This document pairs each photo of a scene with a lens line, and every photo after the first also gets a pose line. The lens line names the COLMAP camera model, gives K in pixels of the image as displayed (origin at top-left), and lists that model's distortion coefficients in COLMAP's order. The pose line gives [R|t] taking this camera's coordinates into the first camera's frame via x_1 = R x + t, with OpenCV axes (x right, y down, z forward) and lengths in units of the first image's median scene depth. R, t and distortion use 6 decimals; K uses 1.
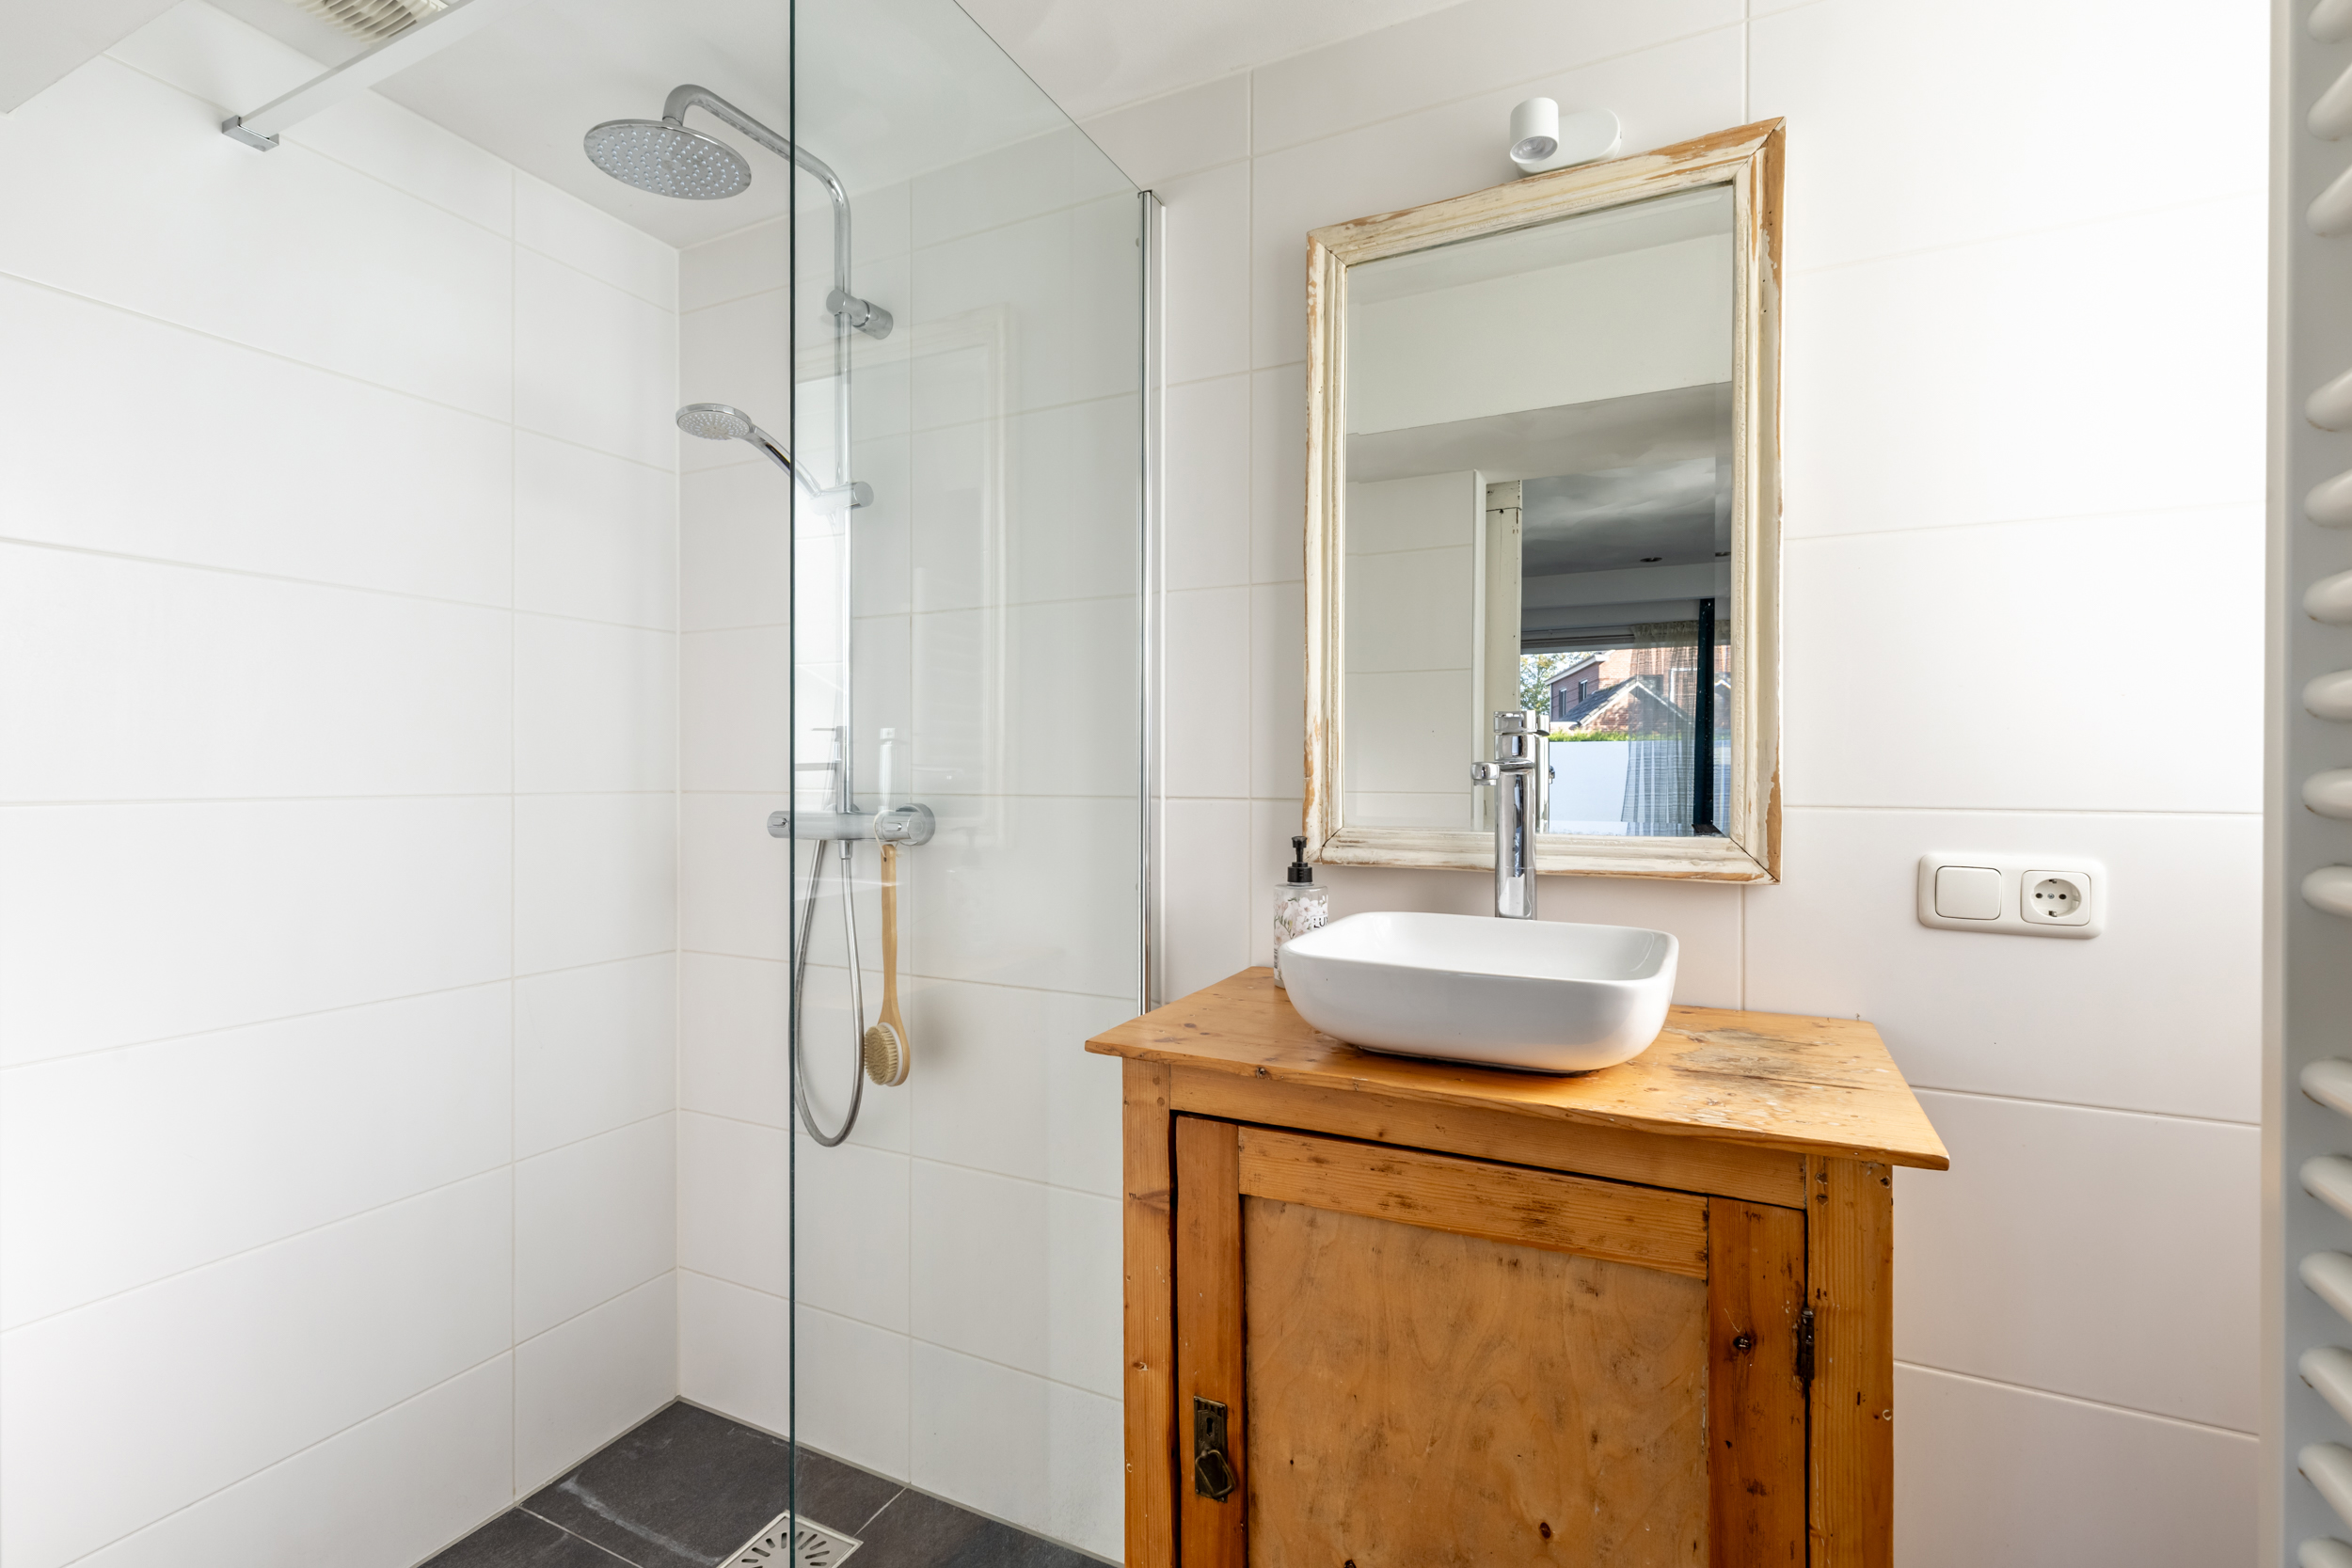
lens RADIAL K [[1065.0, 0, 1160.7], [0, 1065.0, 783.3], [0, 0, 1]] dist [-0.010705, -0.001221]
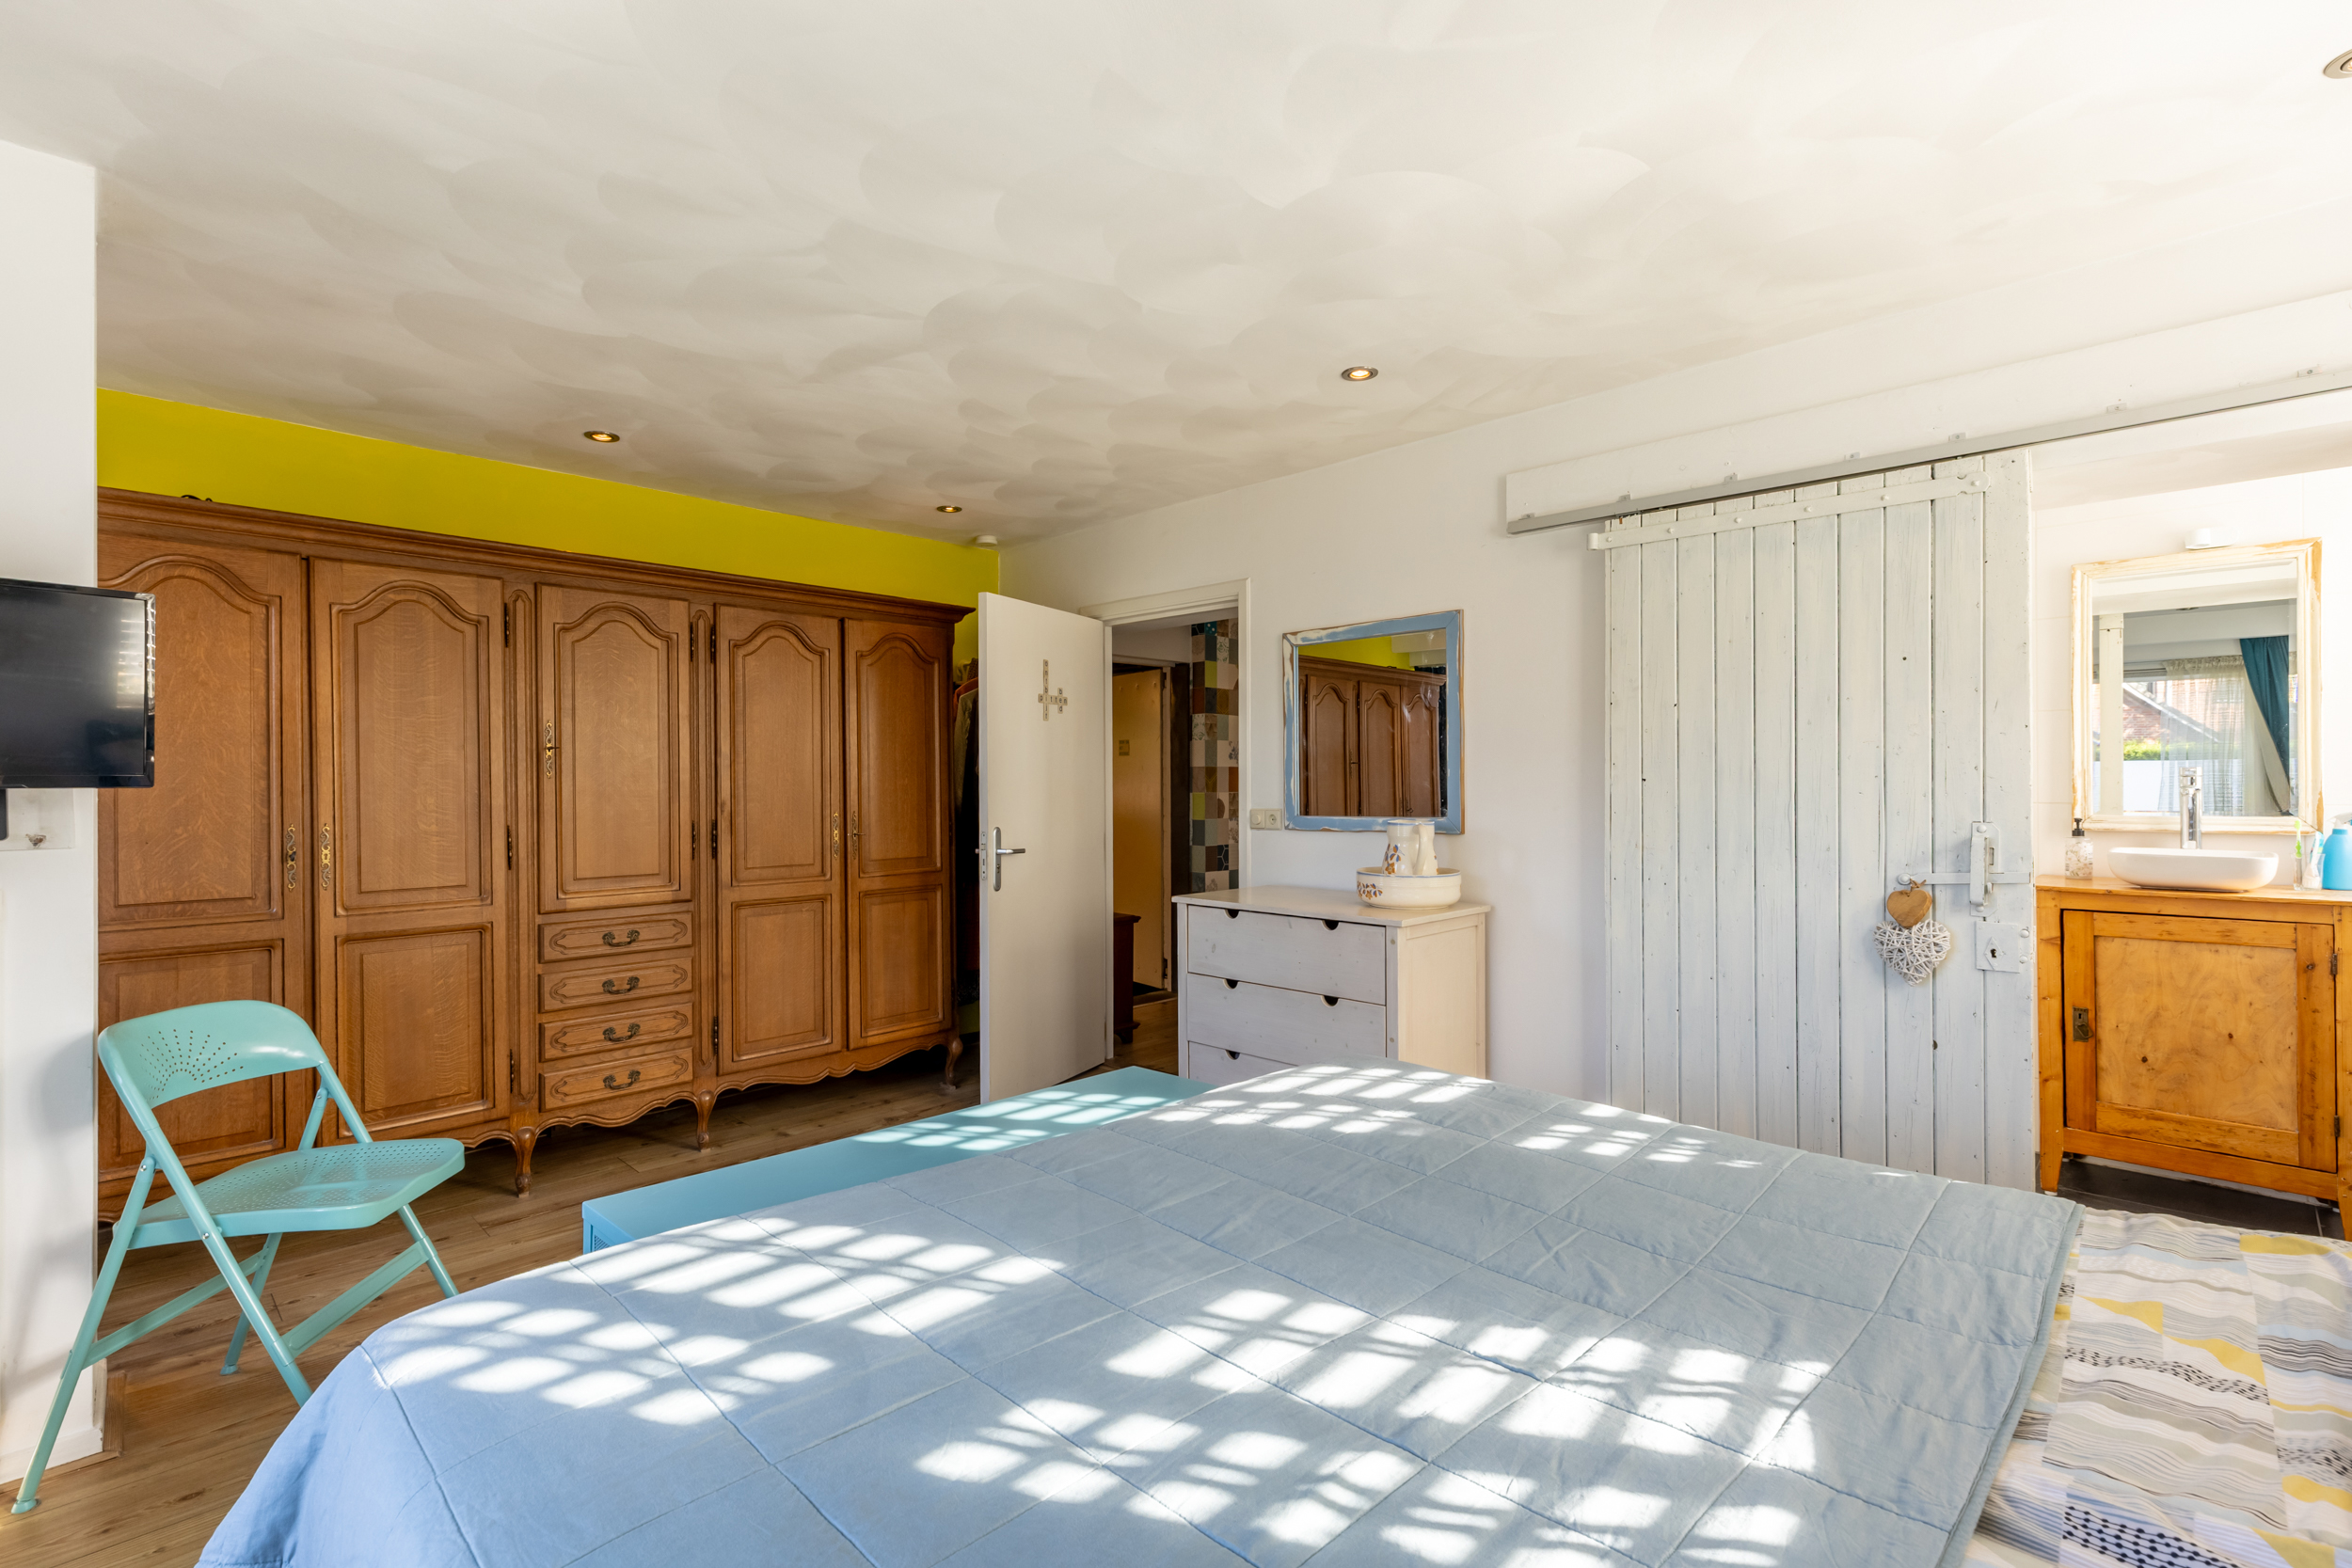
lens RADIAL K [[1065.0, 0, 1160.7], [0, 1065.0, 783.3], [0, 0, 1]] dist [-0.010705, -0.001221]
pose [[0.952082, -0.002828, -0.305829, -1.533041], [-0.000927, 0.999926, -0.012132, 0.002291], [0.305841, 0.011835, 0.952009, -2.651904]]
